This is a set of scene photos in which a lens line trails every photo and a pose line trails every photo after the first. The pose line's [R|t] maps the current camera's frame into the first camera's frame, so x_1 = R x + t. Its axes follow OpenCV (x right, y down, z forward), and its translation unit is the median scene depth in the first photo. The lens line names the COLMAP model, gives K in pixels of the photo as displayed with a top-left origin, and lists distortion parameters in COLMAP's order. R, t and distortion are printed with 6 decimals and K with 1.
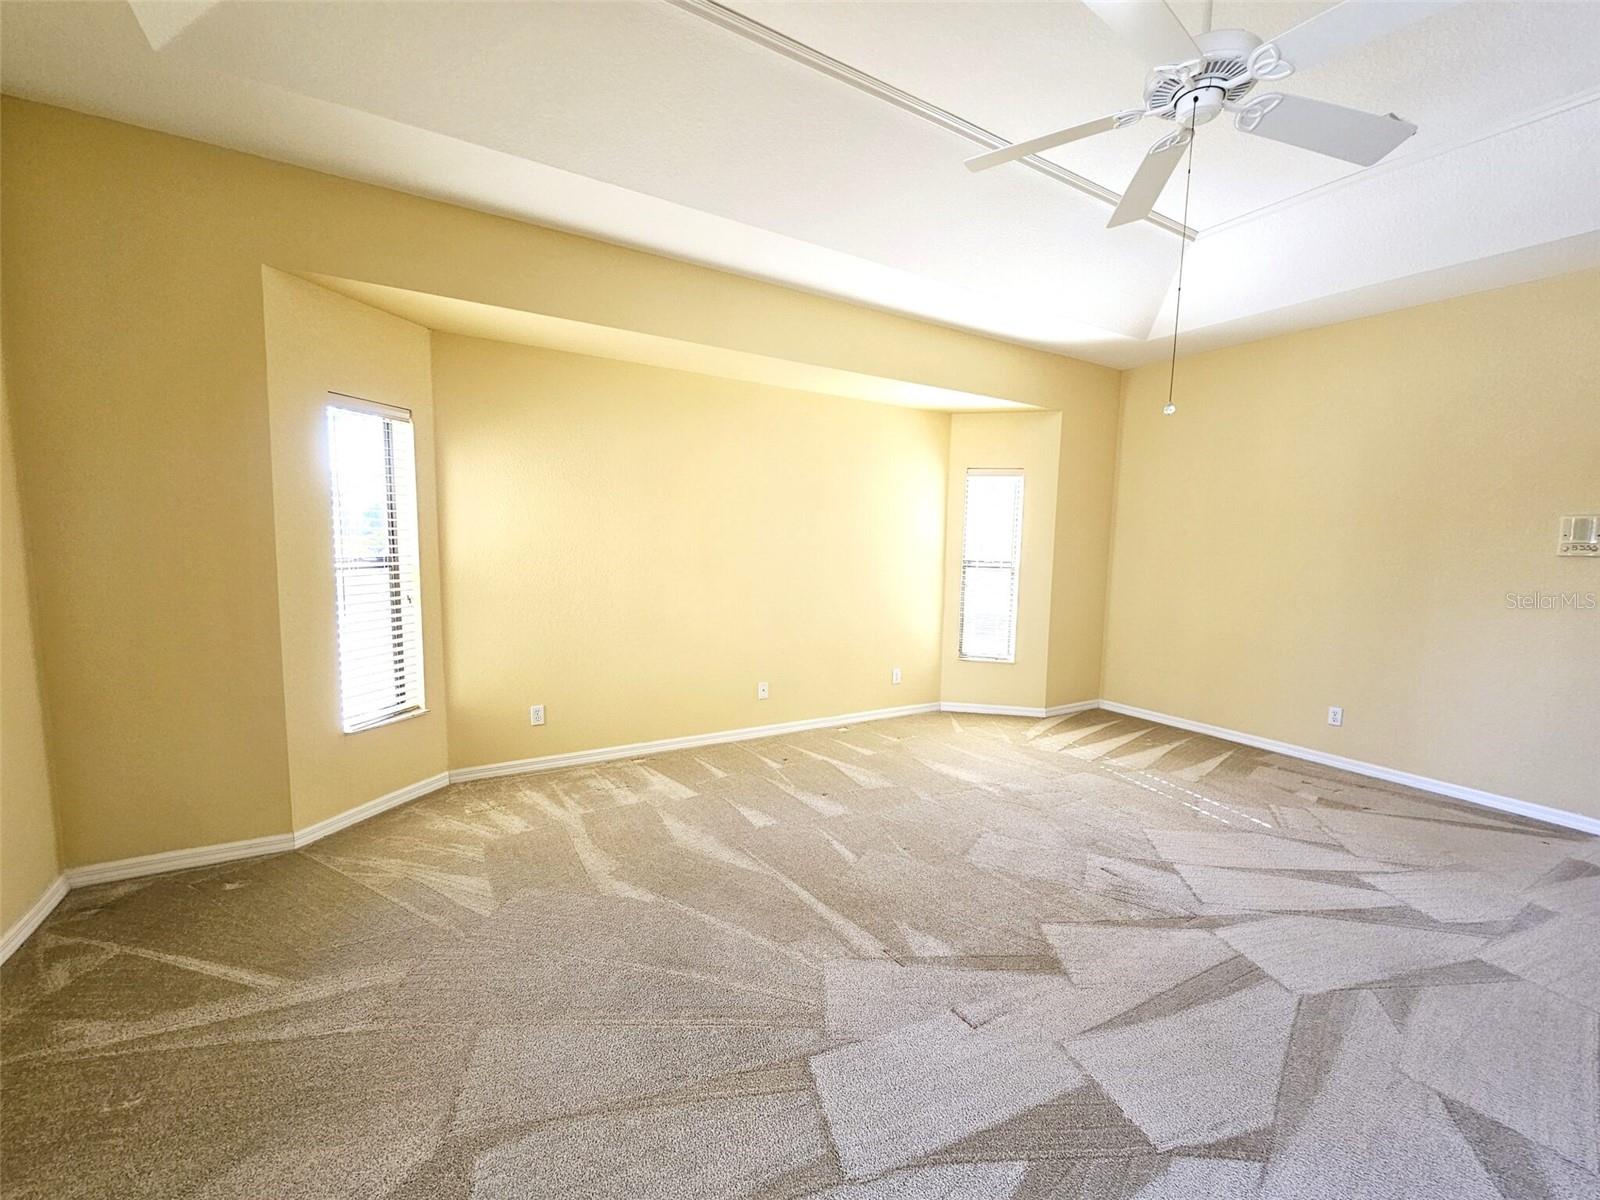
lens RADIAL K [[657.5, 0, 808.9], [0, 657.5, 601.8], [0, 0, 1]] dist [-0.003031, 0.001593]
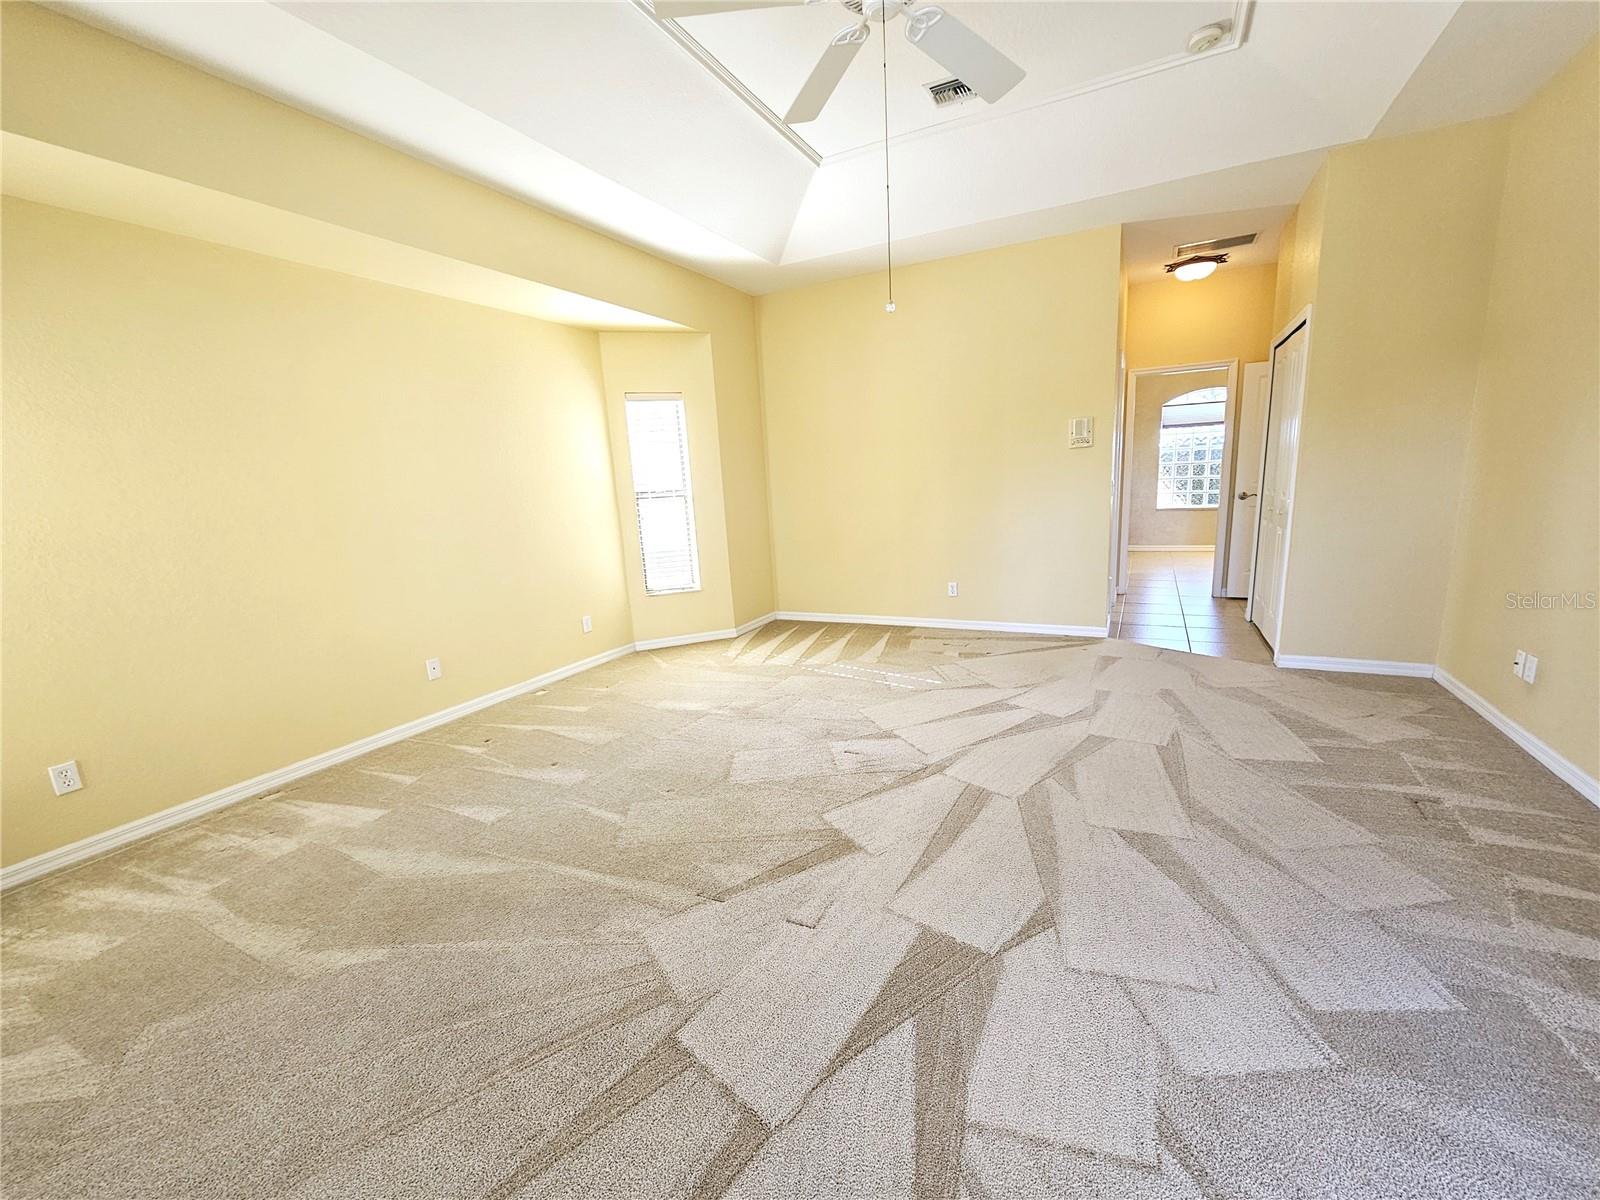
lens RADIAL K [[657.5, 0, 797.7], [0, 657.5, 603.3], [0, 0, 1]] dist [-0.003031, 0.001593]
pose [[0.847409, -0.167507, 0.503825, -0.123824], [0.124139, 0.985135, 0.118733, 0.020419], [-0.516224, -0.038071, 0.855607, 0.104369]]
